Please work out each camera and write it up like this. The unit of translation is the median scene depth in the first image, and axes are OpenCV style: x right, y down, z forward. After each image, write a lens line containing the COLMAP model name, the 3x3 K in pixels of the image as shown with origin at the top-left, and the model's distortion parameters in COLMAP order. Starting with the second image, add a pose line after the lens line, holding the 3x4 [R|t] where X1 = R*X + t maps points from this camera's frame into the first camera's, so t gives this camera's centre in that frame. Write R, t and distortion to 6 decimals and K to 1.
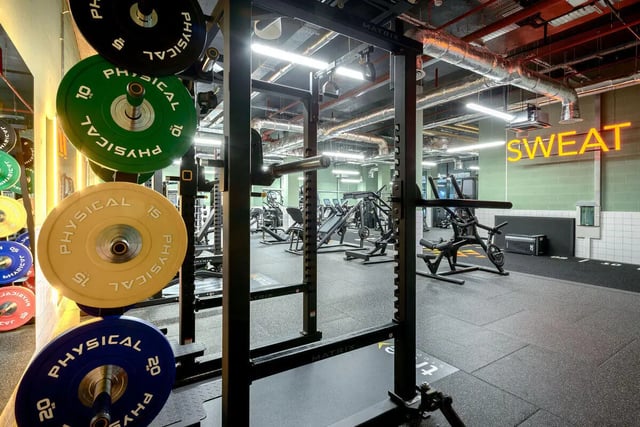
lens RADIAL K [[338.6, 0, 318.9], [0, 338.6, 212.0], [0, 0, 1]] dist [-0.018568, -0.000428]
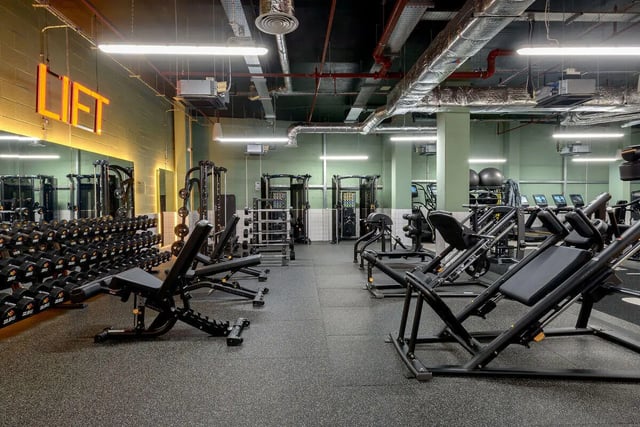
lens RADIAL K [[338.6, 0, 318.9], [0, 338.6, 212.5], [0, 0, 1]] dist [-0.018568, -0.000428]
pose [[0.840859, 0.009546, -0.541170, 0.028955], [-0.004360, 0.999931, 0.010865, -0.018670], [0.541237, -0.006776, 0.840843, 0.644241]]
